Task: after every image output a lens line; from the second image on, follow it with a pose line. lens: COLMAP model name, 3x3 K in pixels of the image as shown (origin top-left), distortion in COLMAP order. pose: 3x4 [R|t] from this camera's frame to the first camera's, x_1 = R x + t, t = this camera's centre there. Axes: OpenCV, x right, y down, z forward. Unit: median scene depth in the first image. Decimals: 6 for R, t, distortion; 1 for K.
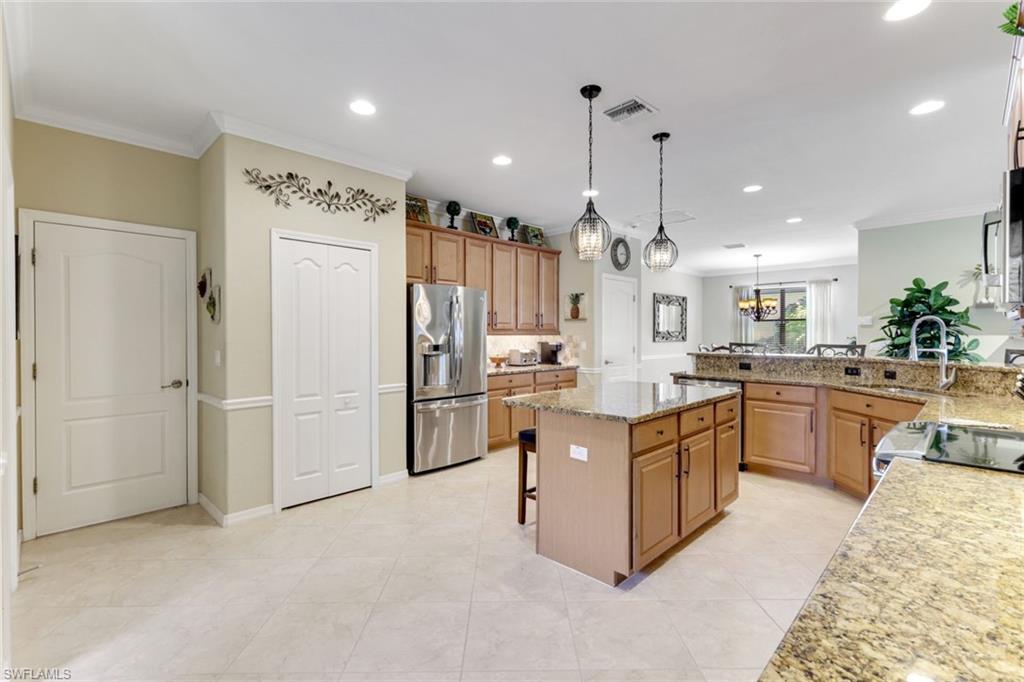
lens RADIAL K [[464.8, 0, 507.9], [0, 464.8, 337.1], [0, 0, 1]] dist [0.002090, 0.000888]
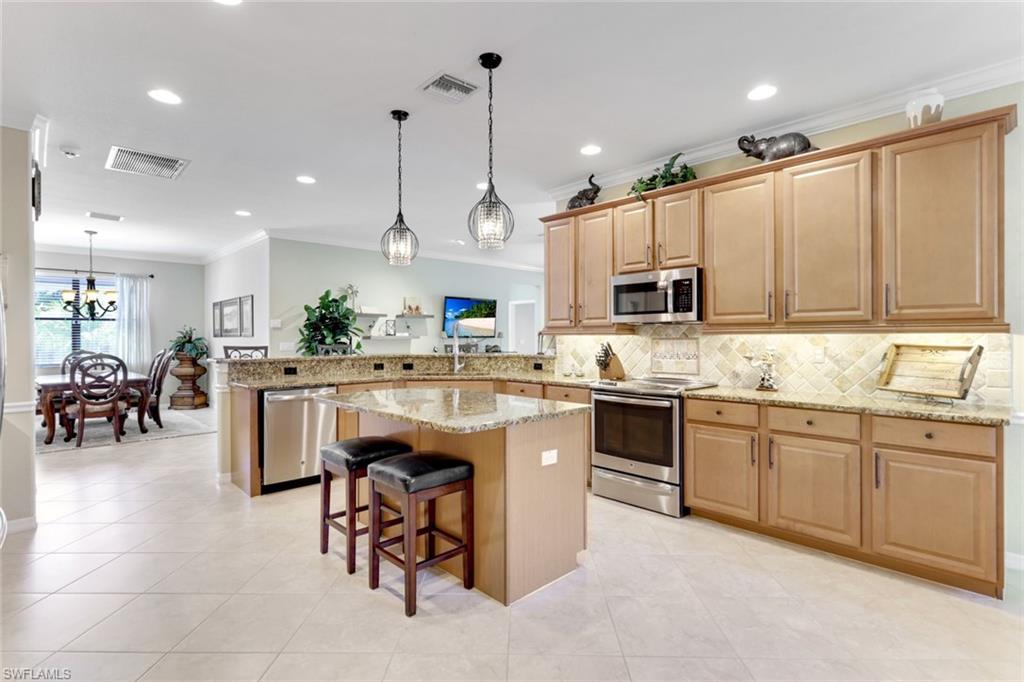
lens RADIAL K [[496.4, 0, 515.9], [0, 496.4, 337.0], [0, 0, 1]] dist [0.001455, -0.000025]
pose [[0.012744, -0.001752, 0.999917, -0.398417], [0.011325, 0.999935, 0.001608, -0.000032], [-0.999855, 0.011303, 0.012763, 0.486426]]
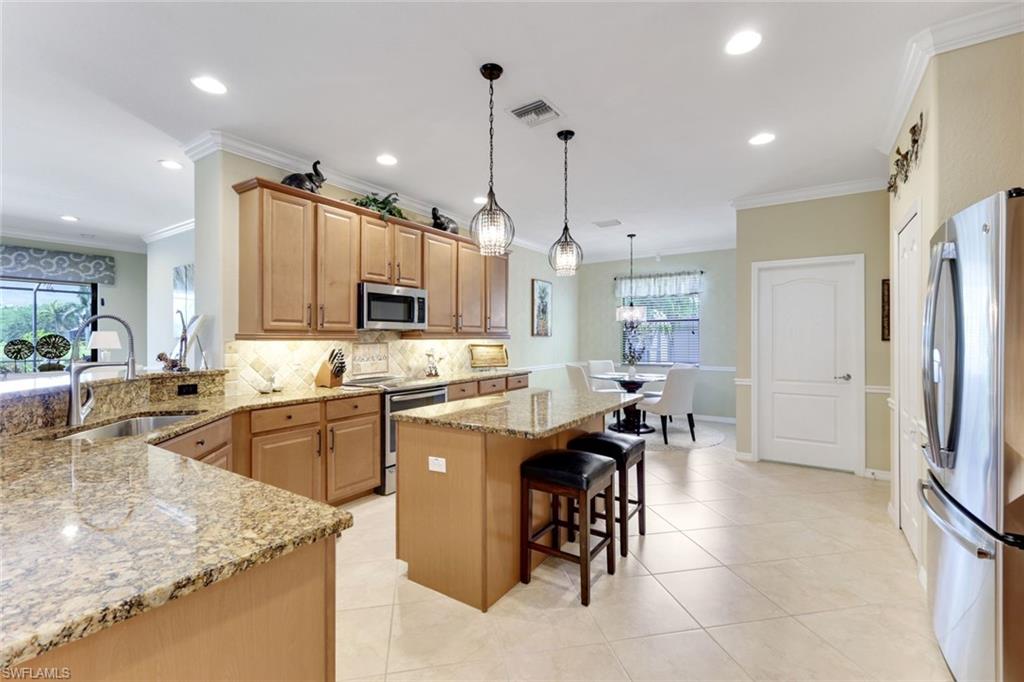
lens RADIAL K [[448.5, 0, 501.8], [0, 448.5, 340.0], [0, 0, 1]] dist [-0.002451, -0.000563]
pose [[-0.981045, 0.003480, -0.193751, 0.292271], [0.001456, 0.999943, 0.010591, -0.007791], [0.193776, 0.010108, -0.980994, 1.077205]]
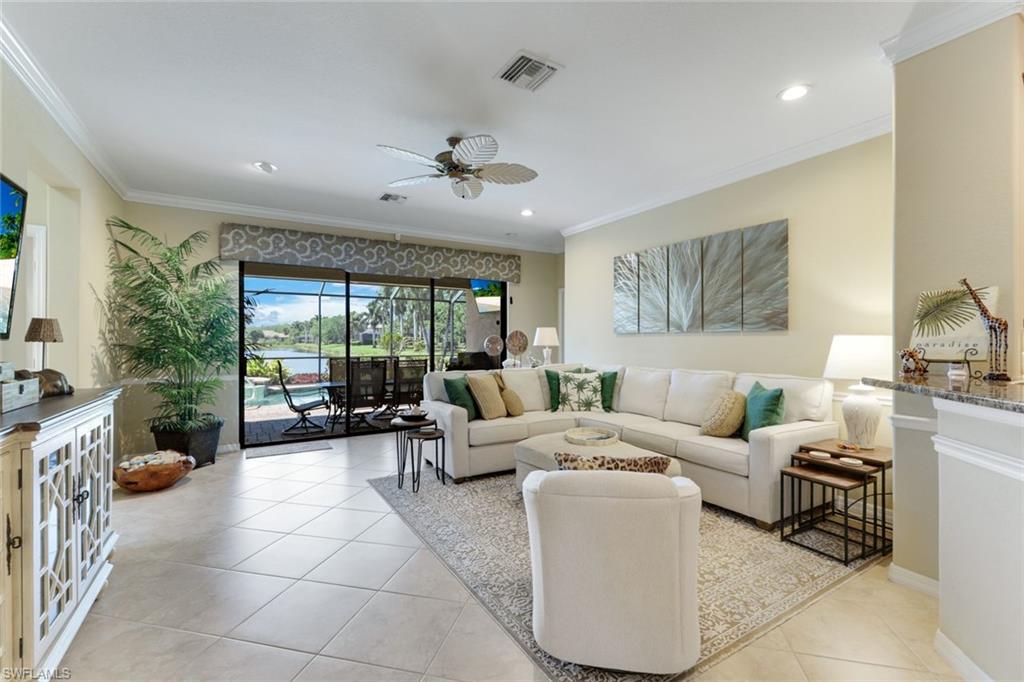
lens RADIAL K [[448.5, 0, 504.2], [0, 448.5, 341.7], [0, 0, 1]] dist [-0.002451, -0.000563]
pose [[-0.961969, 0.000643, 0.273157, 0.836808], [0.003420, 0.999947, 0.009690, 0.003938], [-0.273137, 0.010256, -0.961921, 0.869162]]
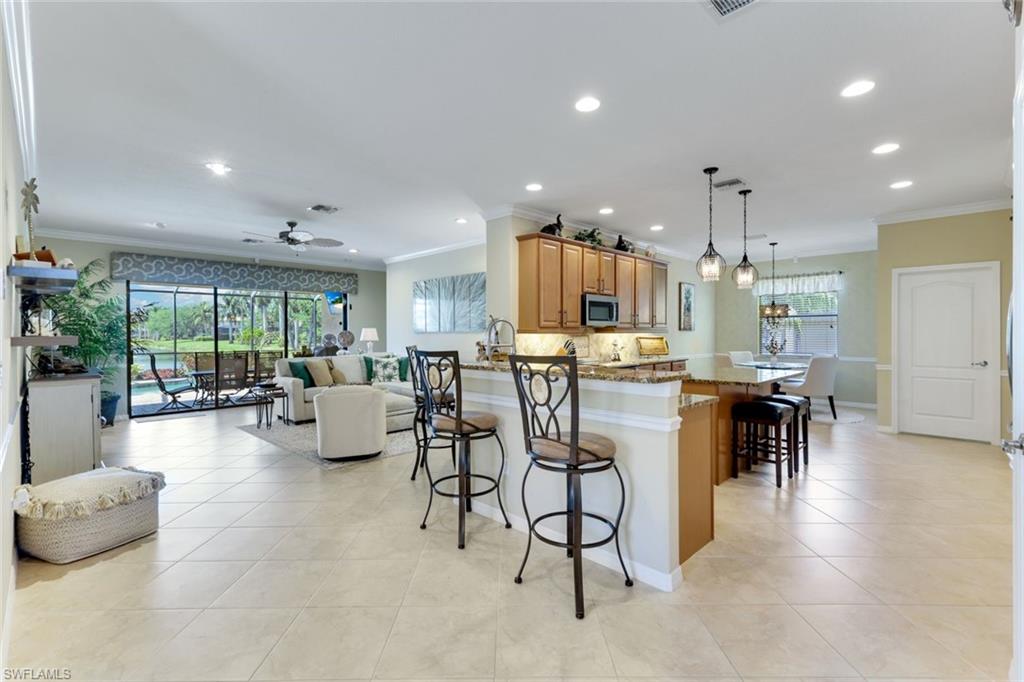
lens RADIAL K [[448.5, 0, 503.3], [0, 448.5, 337.1], [0, 0, 1]] dist [-0.002451, -0.000563]
pose [[-0.999910, 0.005332, 0.012299, 0.544279], [0.005514, 0.999875, 0.014809, -0.008366], [-0.012219, 0.014875, -0.999815, 1.375721]]
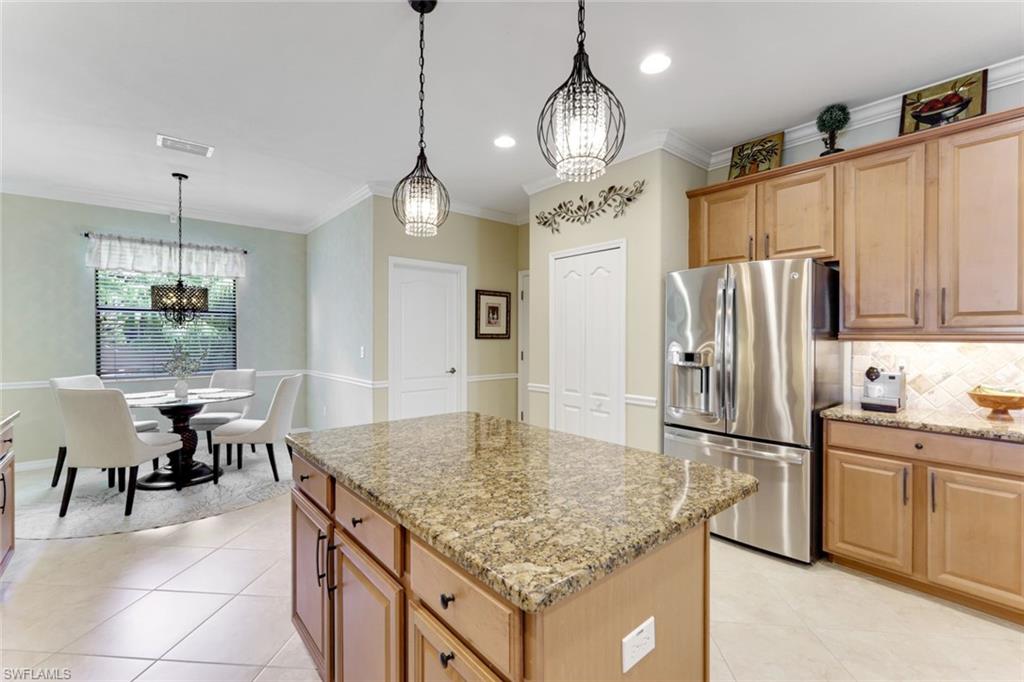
lens RADIAL K [[448.5, 0, 534.7], [0, 448.5, 338.0], [0, 0, 1]] dist [-0.002451, -0.000563]
pose [[-0.079290, 0.010648, -0.996795, 0.437494], [-0.007489, 0.999908, 0.011277, -0.010134], [0.996823, 0.008359, -0.079203, 0.643209]]
